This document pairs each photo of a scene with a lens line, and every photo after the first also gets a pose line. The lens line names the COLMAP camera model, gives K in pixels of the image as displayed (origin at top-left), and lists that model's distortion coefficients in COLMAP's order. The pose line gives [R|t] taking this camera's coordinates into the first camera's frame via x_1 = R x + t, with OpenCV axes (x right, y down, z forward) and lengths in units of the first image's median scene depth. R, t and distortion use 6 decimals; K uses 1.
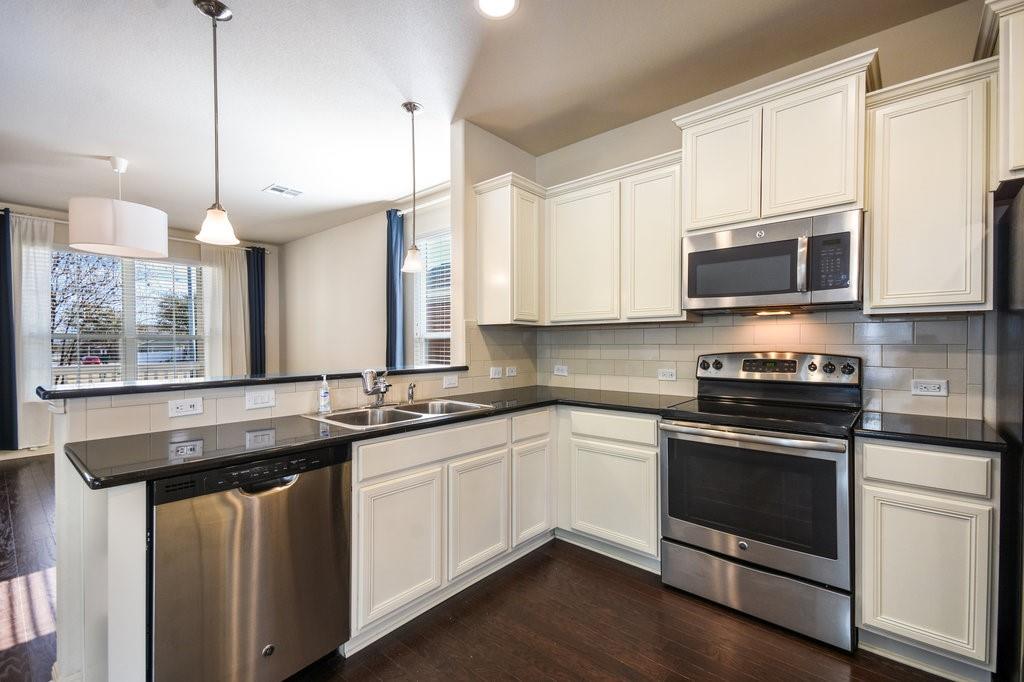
lens RADIAL K [[441.0, 0, 504.5], [0, 441.0, 347.9], [0, 0, 1]] dist [0.012722, -0.002840]
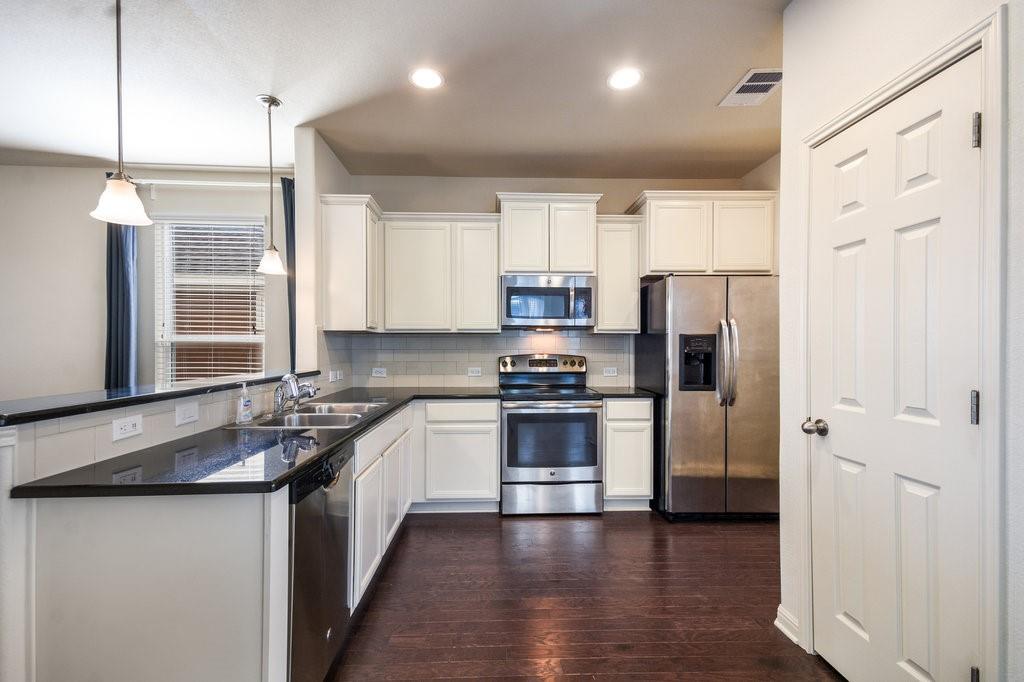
lens RADIAL K [[441.0, 0, 515.6], [0, 441.0, 348.4], [0, 0, 1]] dist [0.012722, -0.002840]
pose [[0.711483, 0.001593, 0.702702, -0.572781], [0.005812, 0.999950, -0.008152, 0.000595], [-0.702679, 0.009885, 0.711438, -0.054487]]
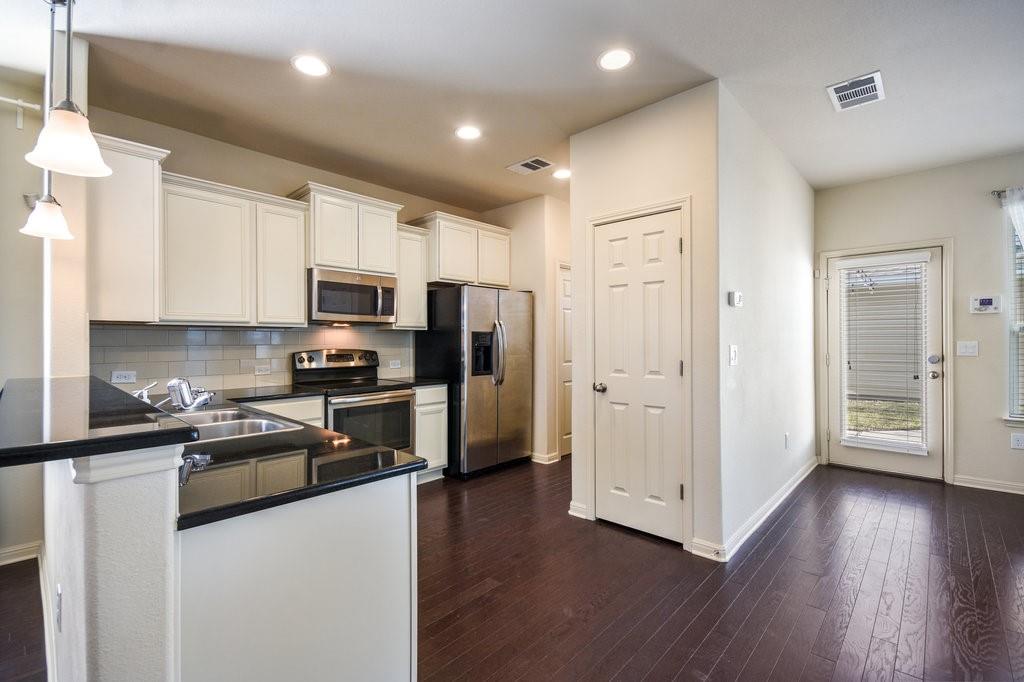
lens RADIAL K [[441.0, 0, 519.2], [0, 441.0, 340.3], [0, 0, 1]] dist [0.012722, -0.002840]
pose [[0.010875, 0.004595, 0.999930, -0.972188], [0.014734, 0.999880, -0.004755, -0.005668], [-0.999832, 0.014785, 0.010806, 0.331728]]
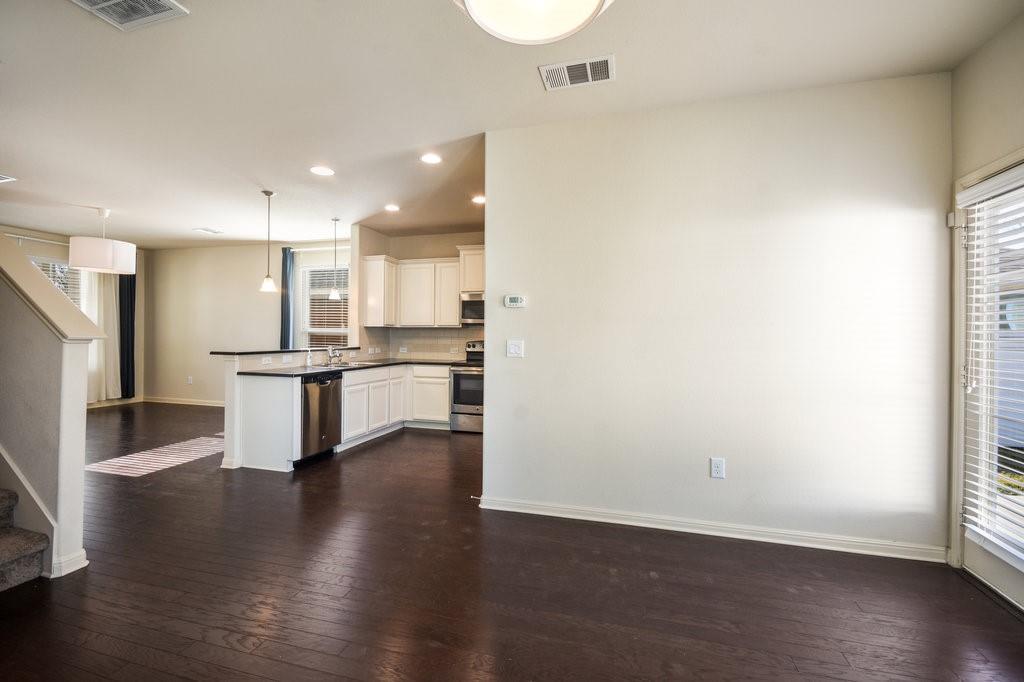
lens RADIAL K [[441.0, 0, 502.6], [0, 441.0, 334.9], [0, 0, 1]] dist [0.012722, -0.002840]
pose [[0.903432, 0.012353, 0.428554, -0.431335], [-0.006304, 0.999860, -0.015532, 0.015414], [-0.428685, 0.011330, 0.903383, -1.310131]]
